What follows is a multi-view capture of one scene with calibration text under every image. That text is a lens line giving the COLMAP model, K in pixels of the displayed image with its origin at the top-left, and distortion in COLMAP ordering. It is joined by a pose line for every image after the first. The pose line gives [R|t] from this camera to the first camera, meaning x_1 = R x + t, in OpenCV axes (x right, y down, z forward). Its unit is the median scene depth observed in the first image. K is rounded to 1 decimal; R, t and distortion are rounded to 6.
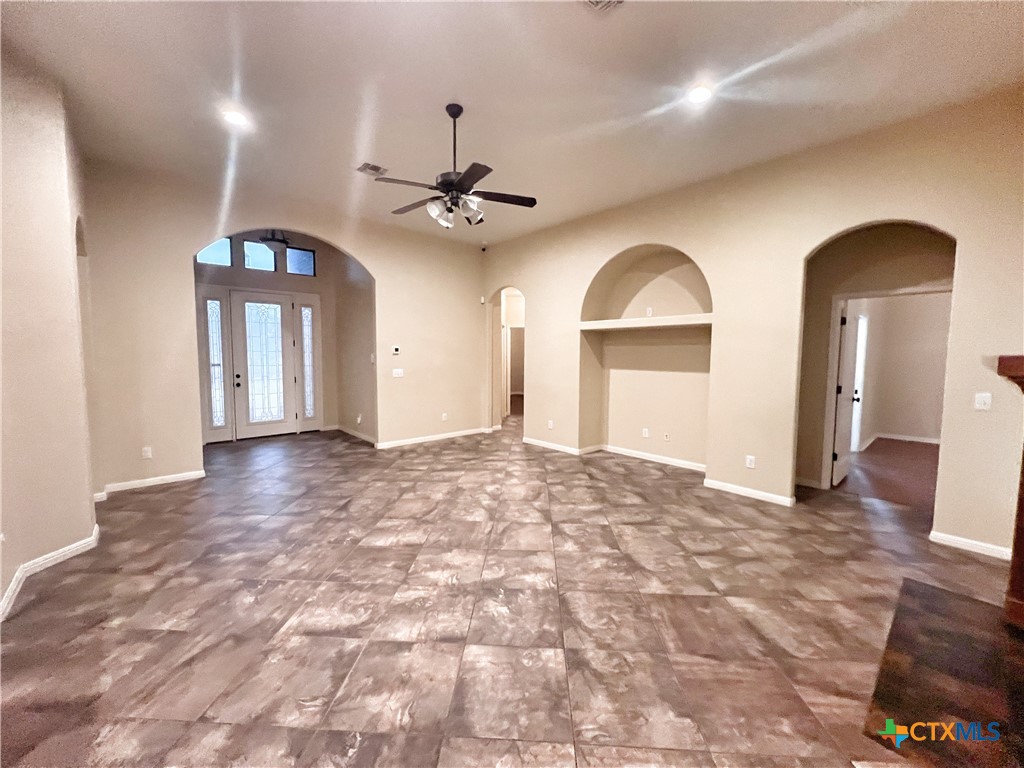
lens RADIAL K [[410.5, 0, 513.9], [0, 410.5, 384.9], [0, 0, 1]] dist [0.000992, 0.000782]
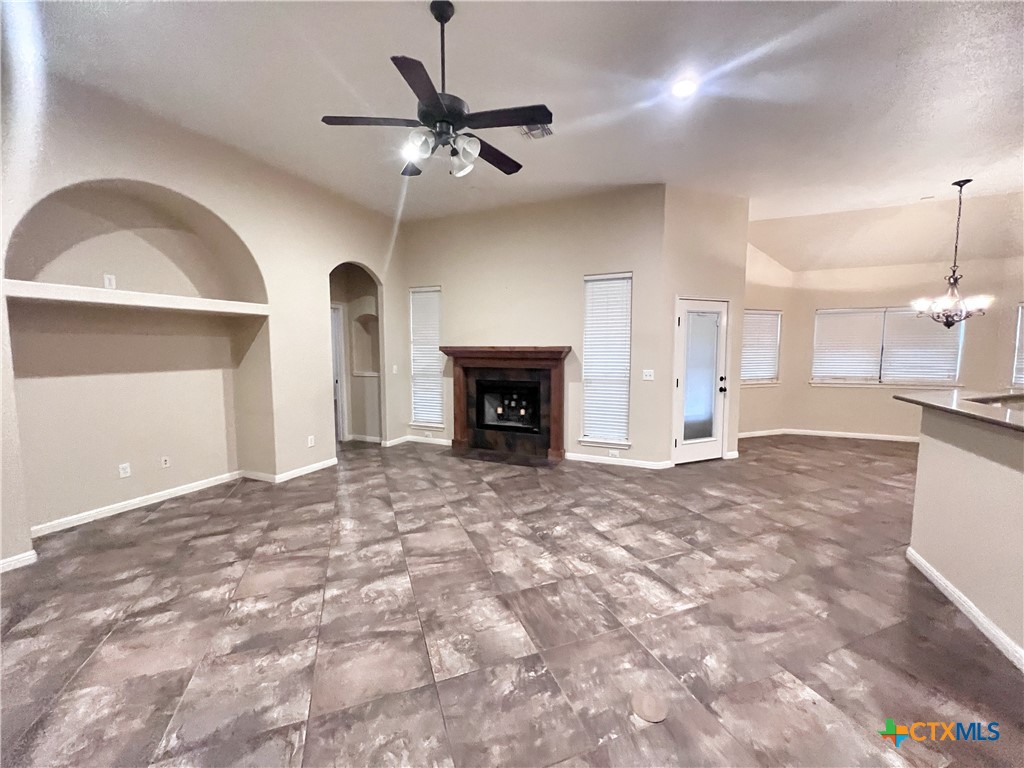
lens RADIAL K [[410.5, 0, 509.4], [0, 410.5, 382.2], [0, 0, 1]] dist [0.000992, 0.000782]
pose [[-0.406148, -0.081752, 0.910143, -1.007873], [0.071680, 0.990071, 0.120919, -0.110135], [-0.910992, 0.114350, -0.396255, 1.391038]]
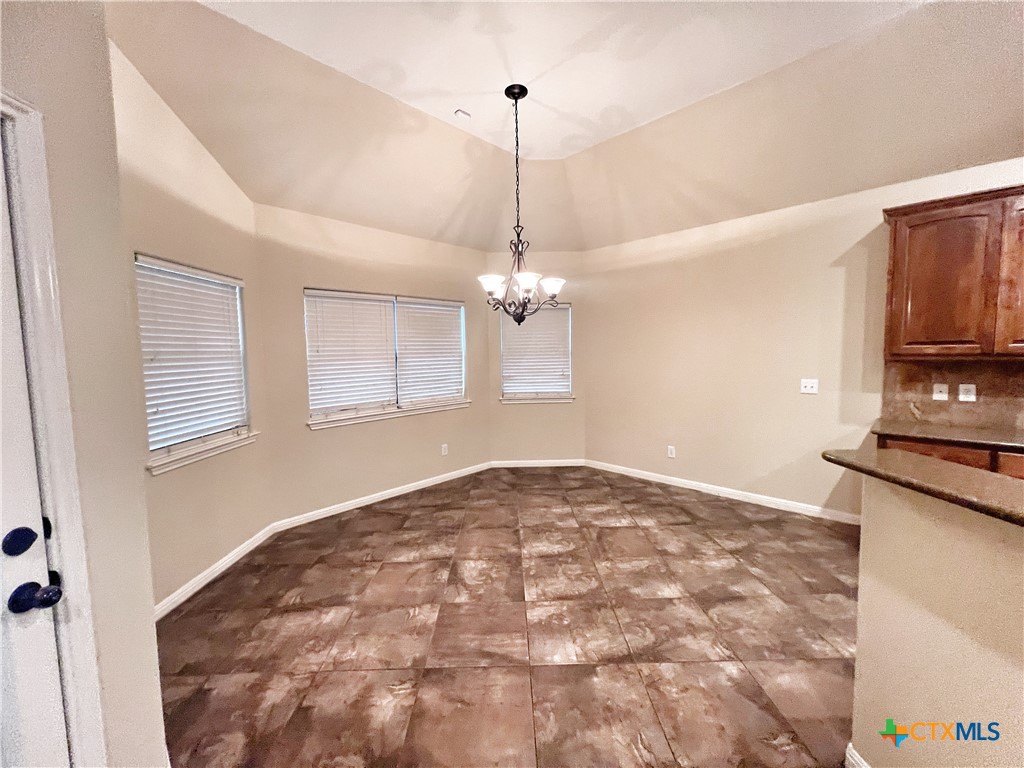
lens RADIAL K [[410.5, 0, 511.4], [0, 410.5, 381.9], [0, 0, 1]] dist [0.000992, 0.000782]
pose [[-0.997985, 0.015596, -0.061496, -0.119773], [0.006269, 0.988811, 0.149040, -0.009322], [0.063132, 0.148354, -0.986917, 0.161861]]
